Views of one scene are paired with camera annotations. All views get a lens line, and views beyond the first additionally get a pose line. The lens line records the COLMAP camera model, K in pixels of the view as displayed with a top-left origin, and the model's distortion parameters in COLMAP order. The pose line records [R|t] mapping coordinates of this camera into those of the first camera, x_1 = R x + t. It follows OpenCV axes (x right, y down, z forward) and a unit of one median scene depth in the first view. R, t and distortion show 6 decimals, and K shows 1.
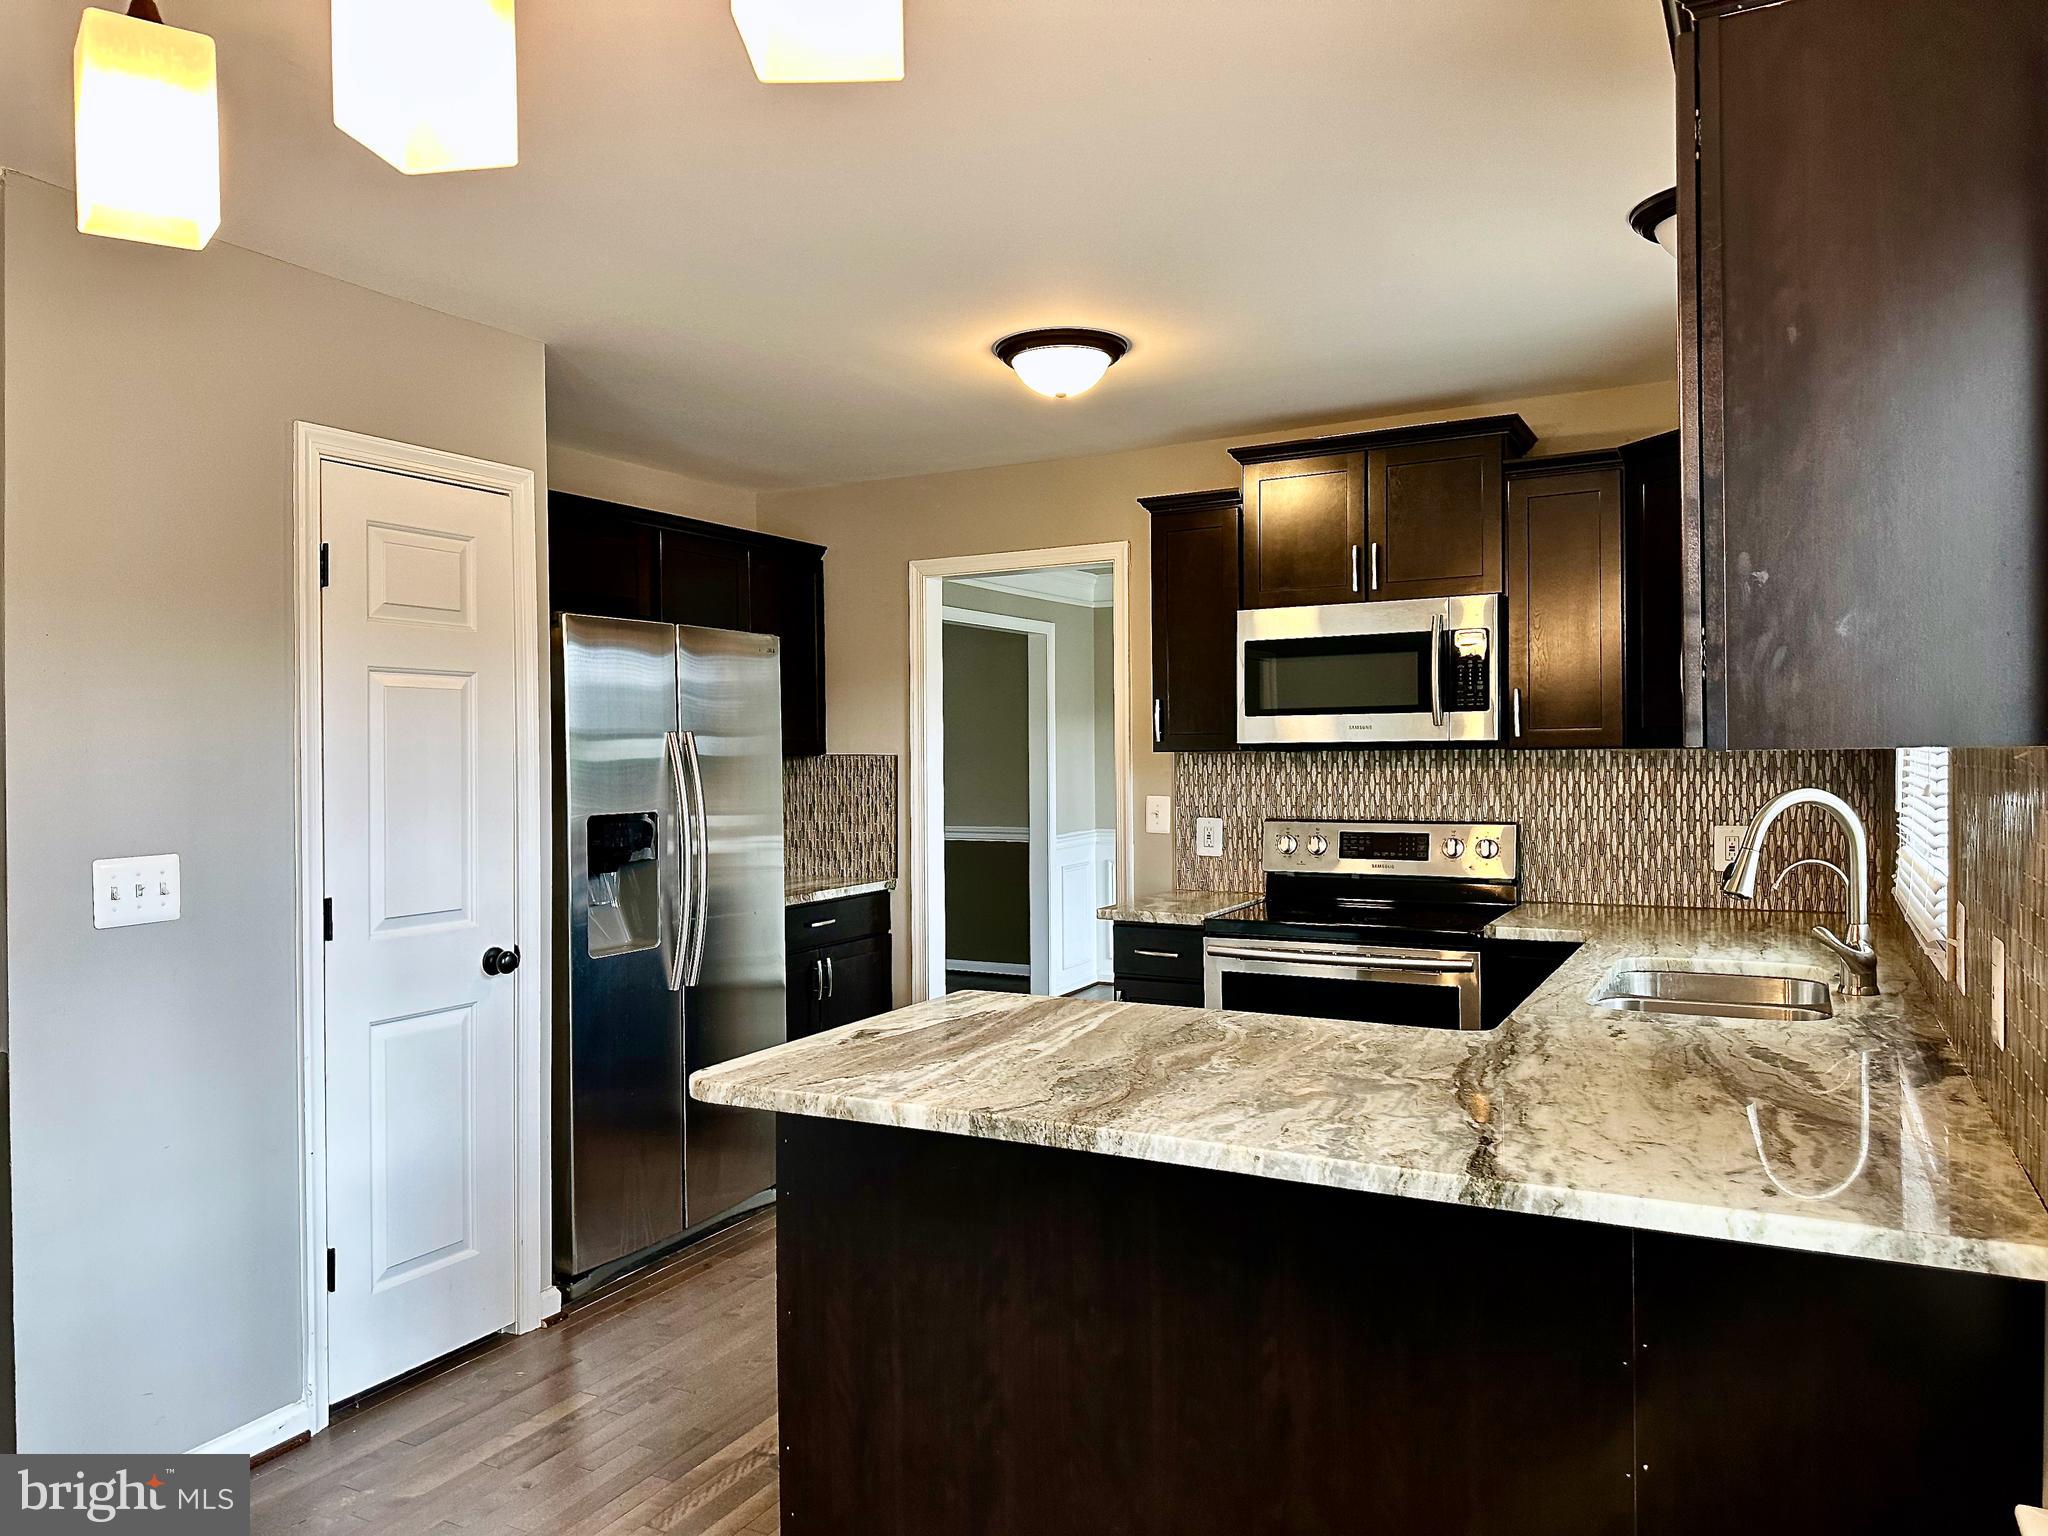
lens RADIAL K [[1442.7, 0, 1020.5], [0, 1442.7, 759.9], [0, 0, 1]] dist [0.014658, -0.001321]
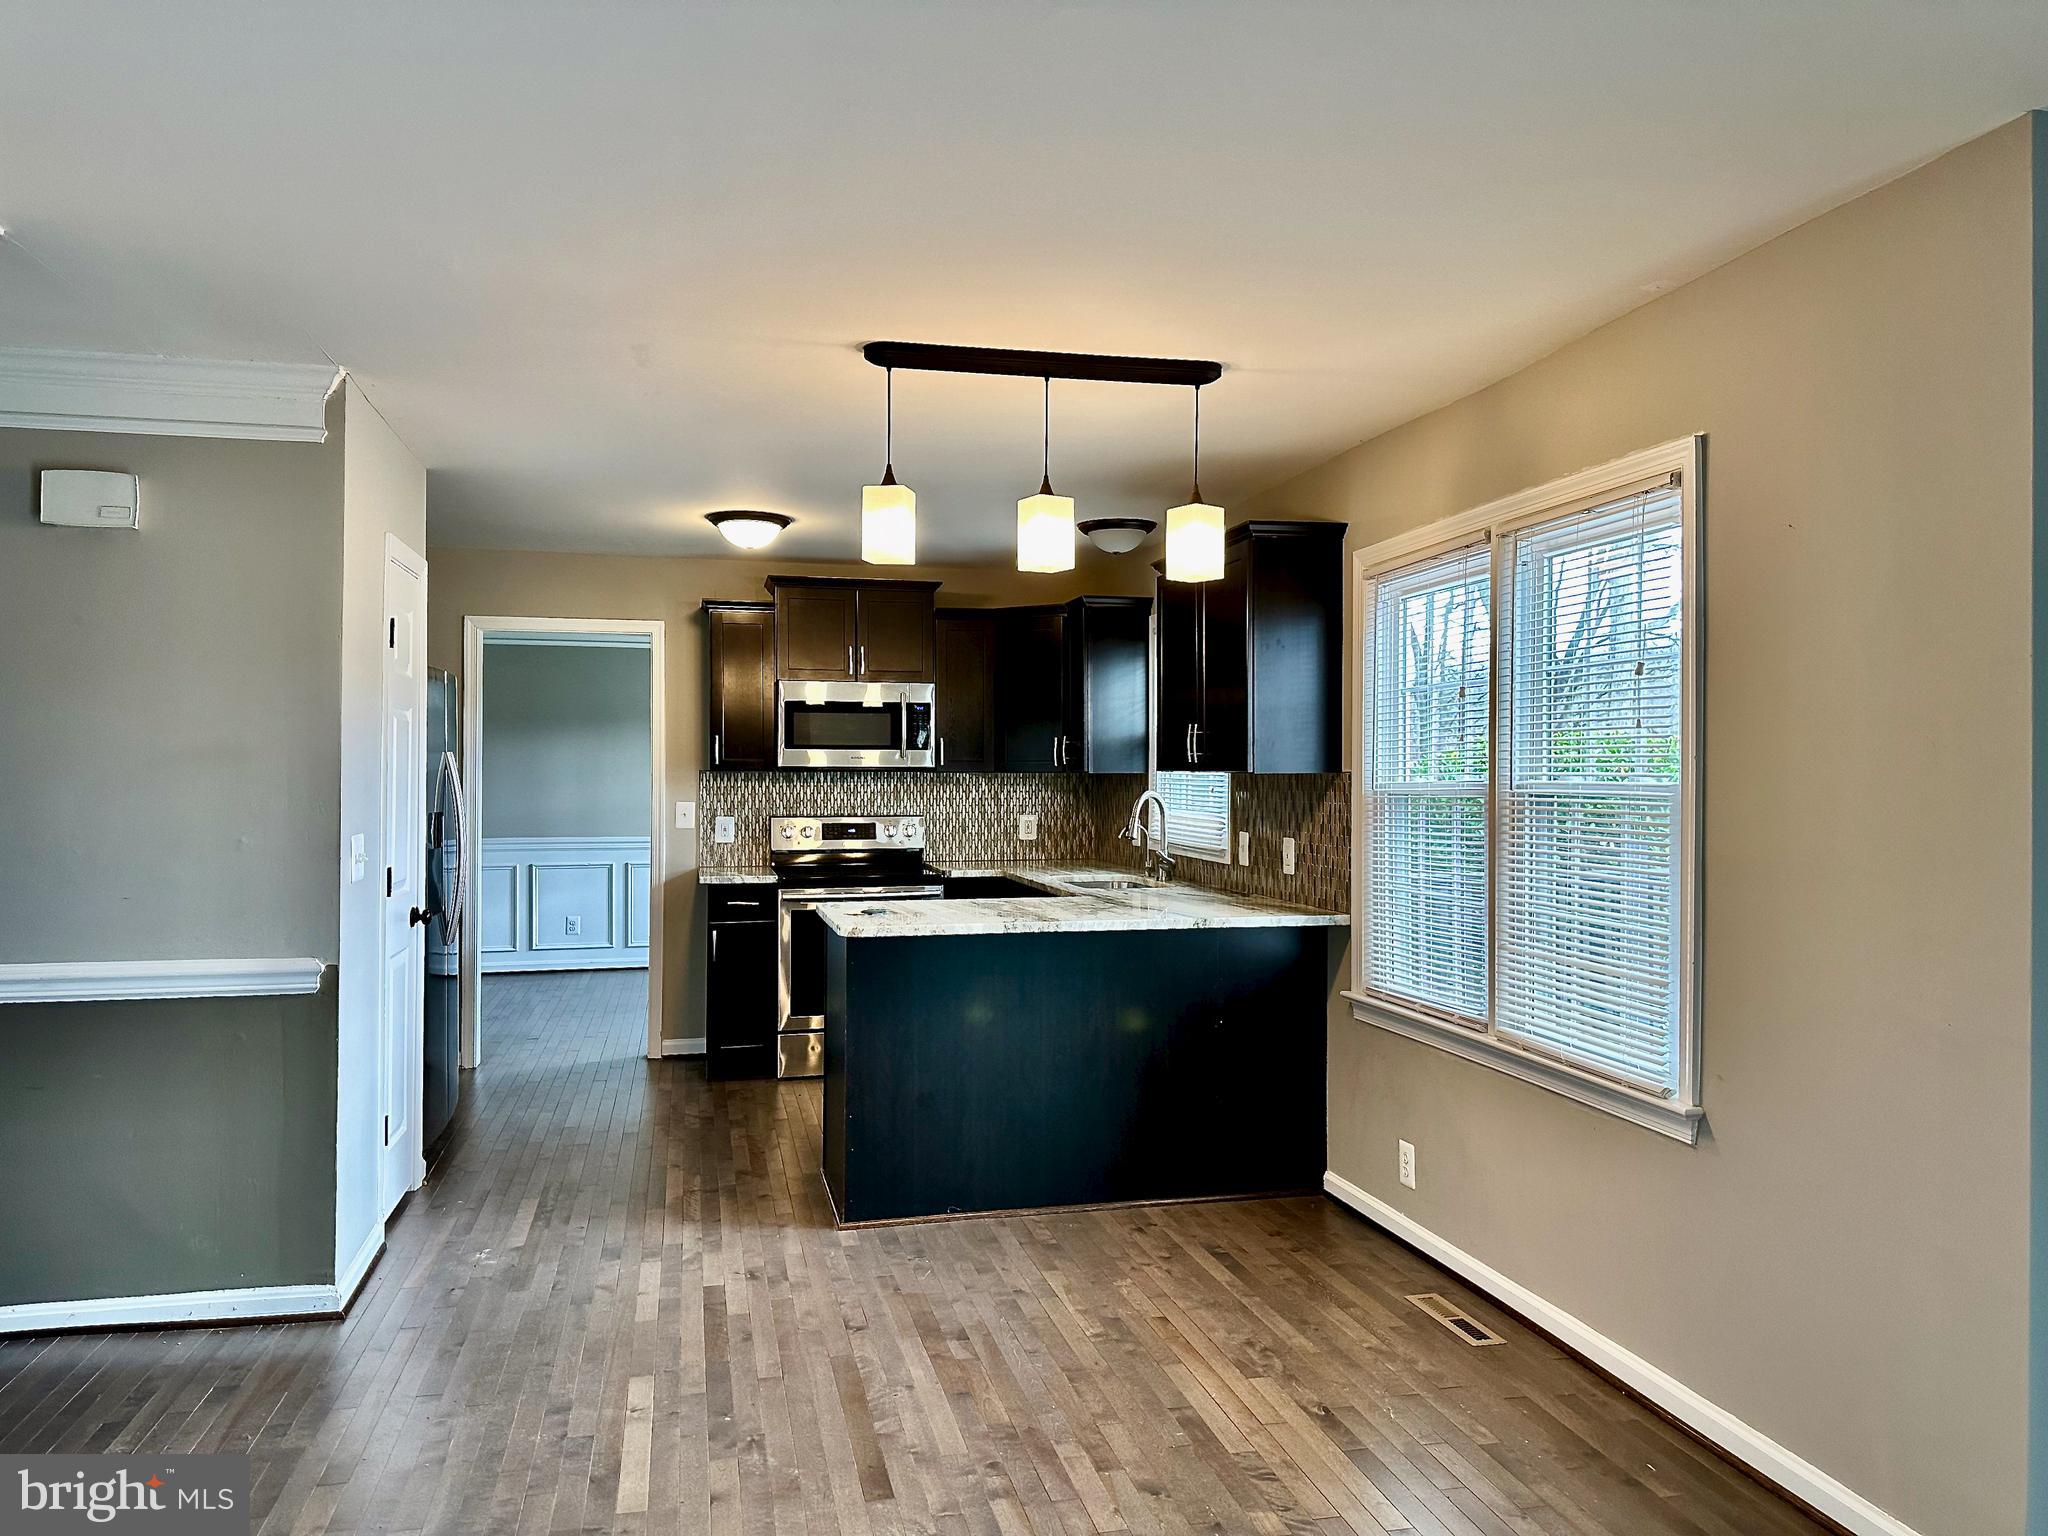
lens RADIAL K [[1442.7, 0, 1025.2], [0, 1442.7, 770.8], [0, 0, 1]] dist [0.014658, -0.001321]
pose [[0.747322, 0.010010, 0.664387, -0.689240], [-0.003630, 0.999933, -0.010982, 0.009270], [-0.664452, 0.005795, 0.747308, -0.341922]]
